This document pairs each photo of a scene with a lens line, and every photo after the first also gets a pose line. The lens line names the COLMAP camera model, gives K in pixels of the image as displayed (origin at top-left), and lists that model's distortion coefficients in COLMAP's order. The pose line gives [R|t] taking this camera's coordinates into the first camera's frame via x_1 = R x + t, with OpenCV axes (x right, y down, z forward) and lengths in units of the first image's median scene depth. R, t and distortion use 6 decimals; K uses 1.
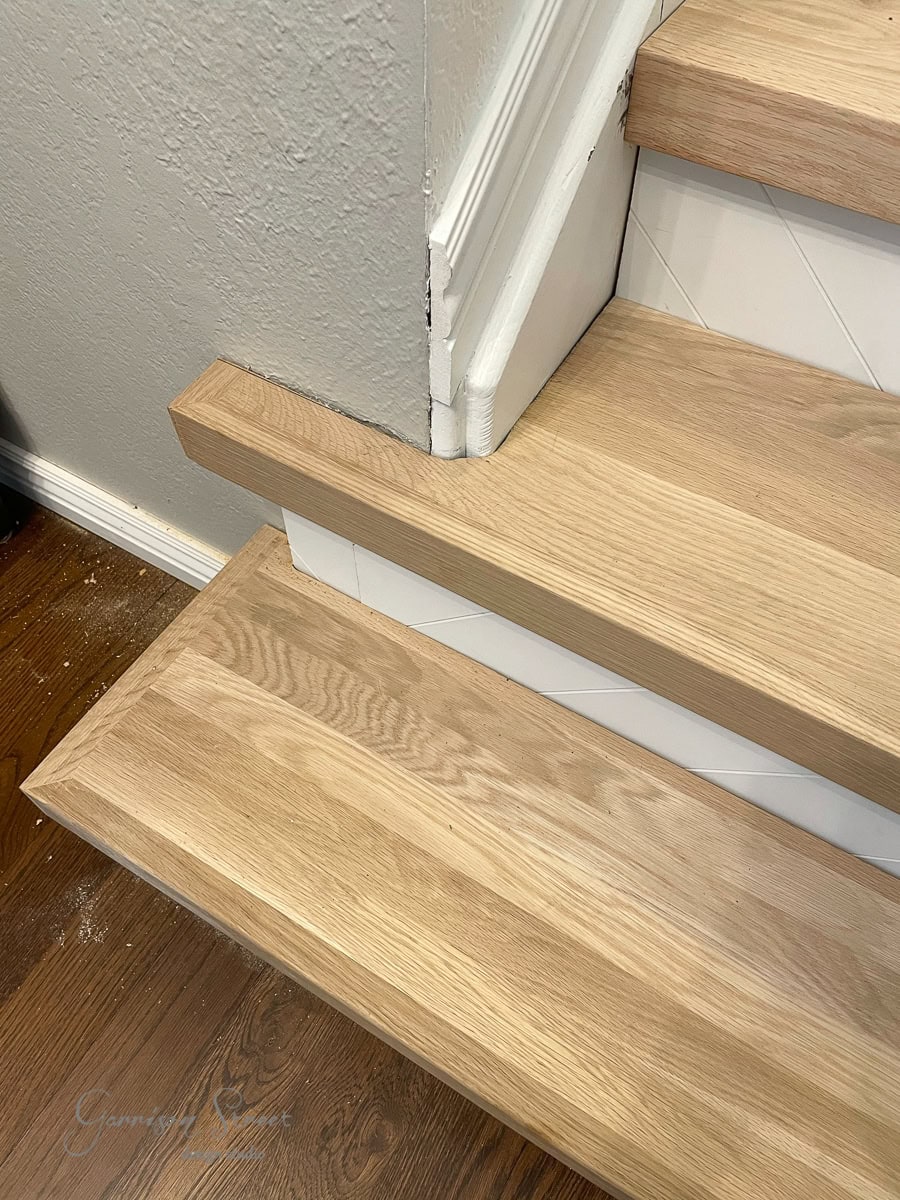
lens RADIAL K [[904.5, 0, 450.7], [0, 904.5, 590.2], [0, 0, 1]] dist [0.082299, -0.105446]
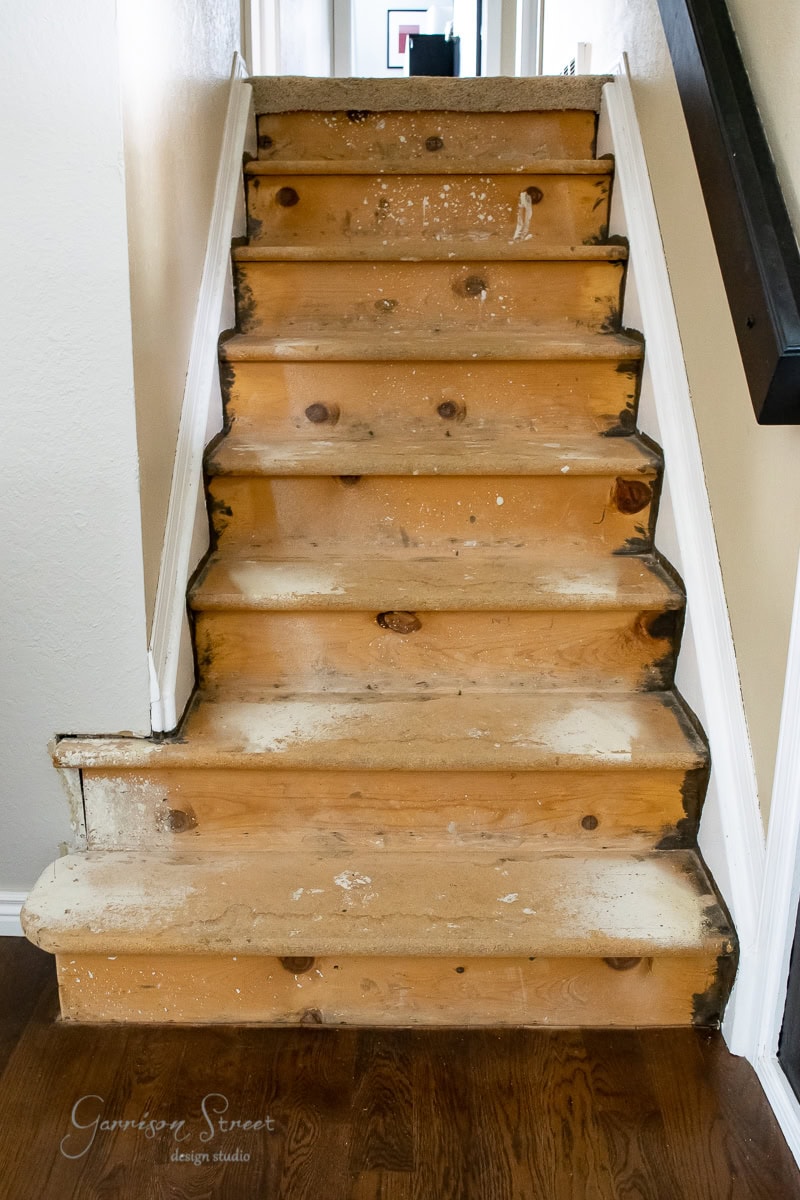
lens RADIAL K [[1199.4, 0, 374.6], [0, 1199.4, 611.9], [0, 0, 1]] dist [-0.079388, 0.000000]
pose [[0.868714, -0.150172, 0.472001, -0.883766], [0.410510, 0.751513, -0.516439, 1.373243], [-0.277161, 0.642399, 0.714497, -1.502121]]
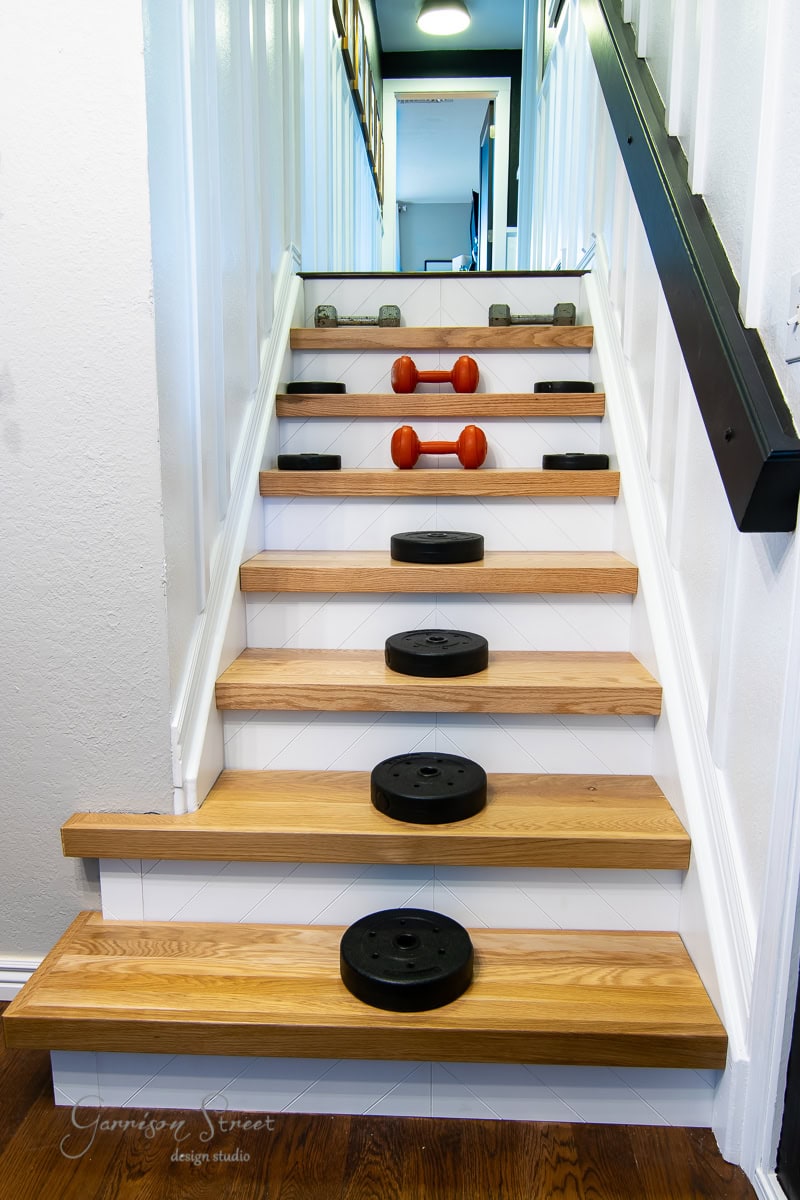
lens RADIAL K [[849.5, 0, 395.0], [0, 849.5, 601.5], [0, 0, 1]] dist [0.005747, -0.026798]
pose [[0.882129, -0.088803, 0.462560, -0.503611], [0.387834, 0.694210, -0.606347, 1.078131], [-0.267268, 0.714273, 0.646824, -1.114712]]
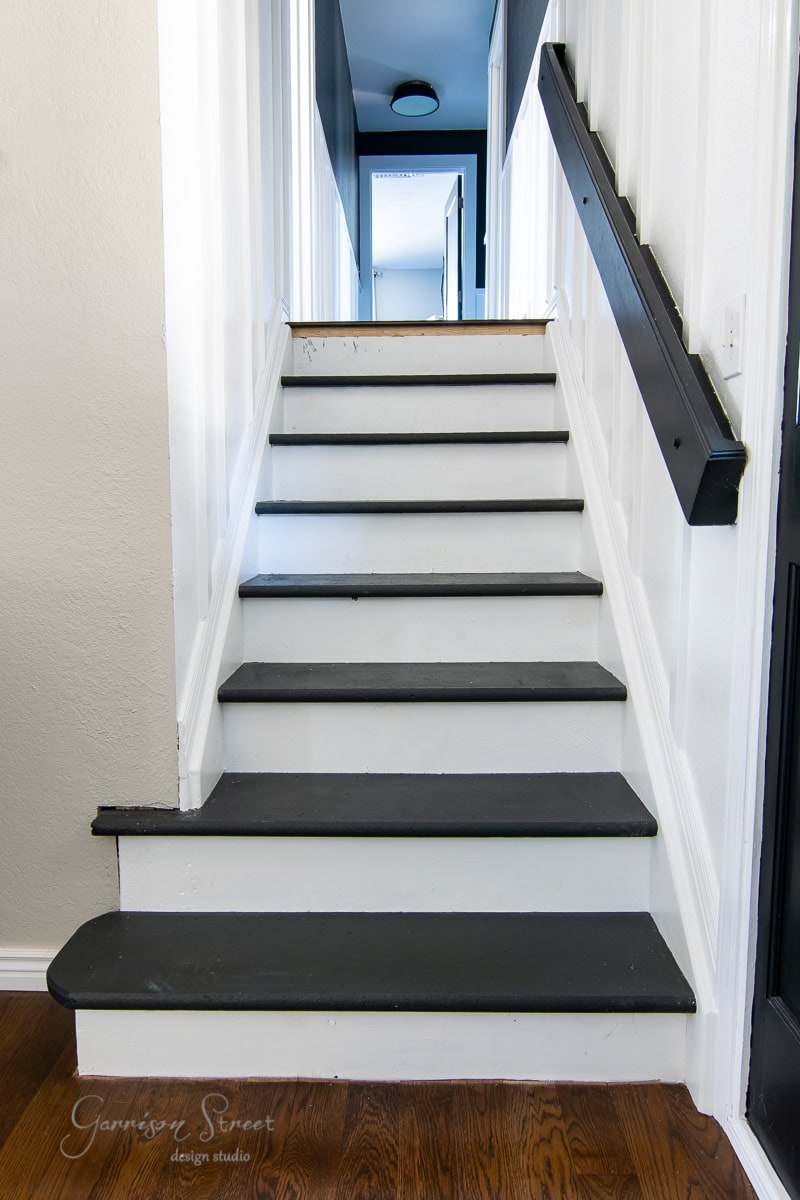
lens RADIAL K [[830.4, 0, 389.2], [0, 830.4, 585.6], [0, 0, 1]] dist [-0.007284, -0.013259]
pose [[0.871777, -0.062009, 0.485963, -0.614588], [0.407537, 0.642297, -0.649129, 1.250794], [-0.271881, 0.763944, 0.585210, -1.111973]]
